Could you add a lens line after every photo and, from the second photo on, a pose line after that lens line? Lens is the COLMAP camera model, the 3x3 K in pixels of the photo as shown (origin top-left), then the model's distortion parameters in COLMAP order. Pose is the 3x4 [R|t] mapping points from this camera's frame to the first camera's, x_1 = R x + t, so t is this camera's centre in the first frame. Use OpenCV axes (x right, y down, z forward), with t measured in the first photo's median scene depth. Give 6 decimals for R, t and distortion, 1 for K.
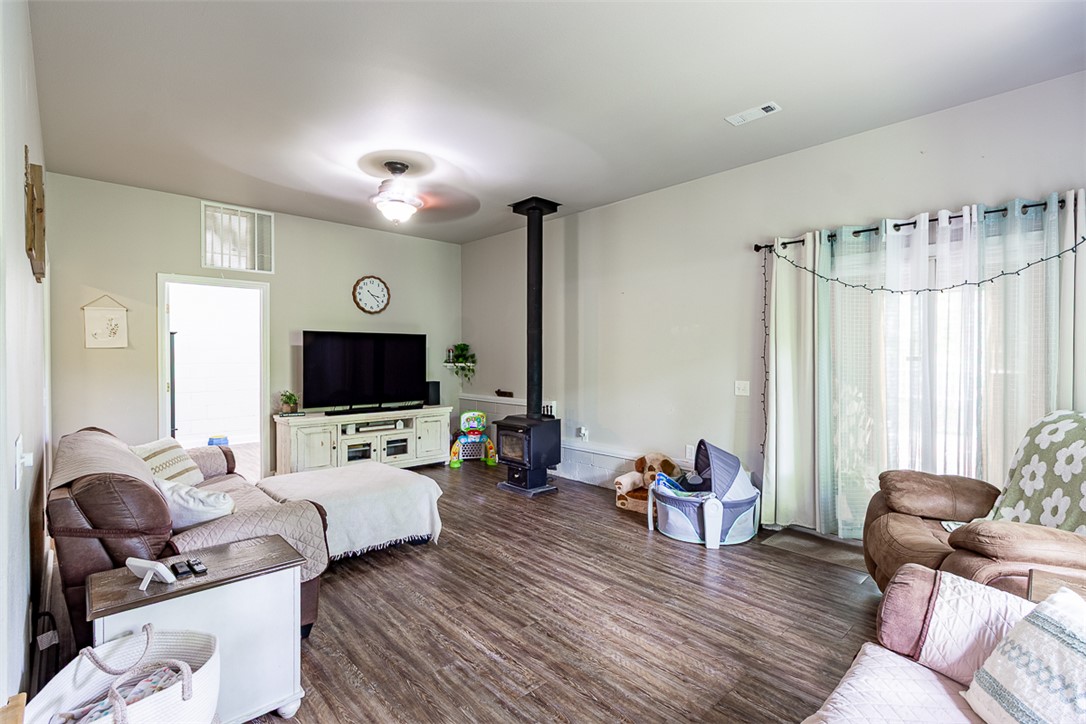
lens RADIAL K [[498.4, 0, 543.0], [0, 498.4, 362.0], [0, 0, 1]] dist [0.000135, -0.000142]
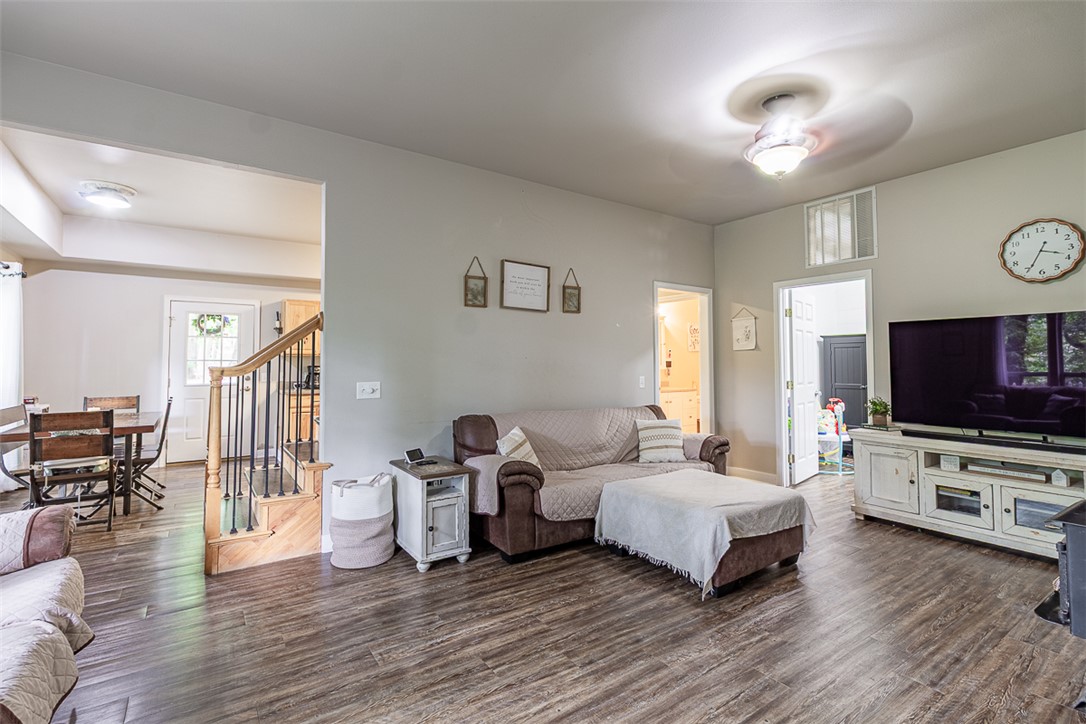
lens RADIAL K [[510.6, 0, 537.4], [0, 510.6, 347.1], [0, 0, 1]] dist [0.001591, 0.000102]
pose [[-0.143157, -0.029617, -0.989257, 0.521071], [-0.013327, 0.999519, -0.027995, 0.007791], [0.989610, 0.009176, -0.143482, 0.751406]]
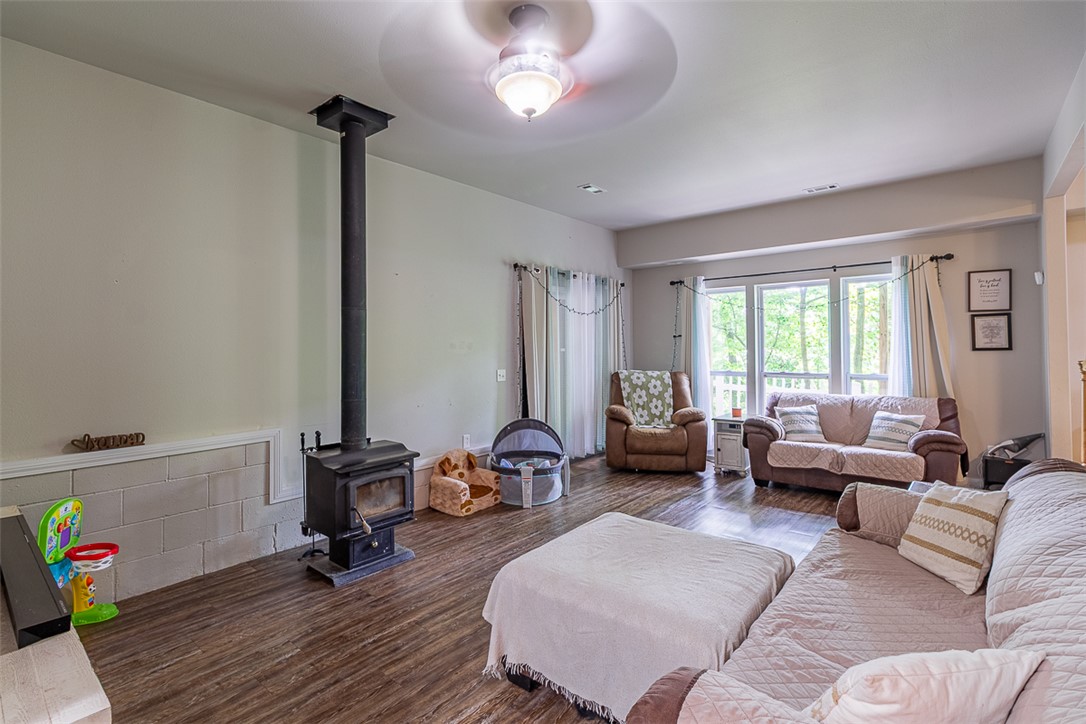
lens RADIAL K [[510.6, 0, 537.4], [0, 510.6, 347.1], [0, 0, 1]] dist [0.001591, 0.000102]
pose [[-0.108879, 0.001466, 0.994054, -0.873216], [0.021277, 0.999773, 0.000856, -0.016801], [-0.993827, 0.021243, -0.108886, 1.062272]]
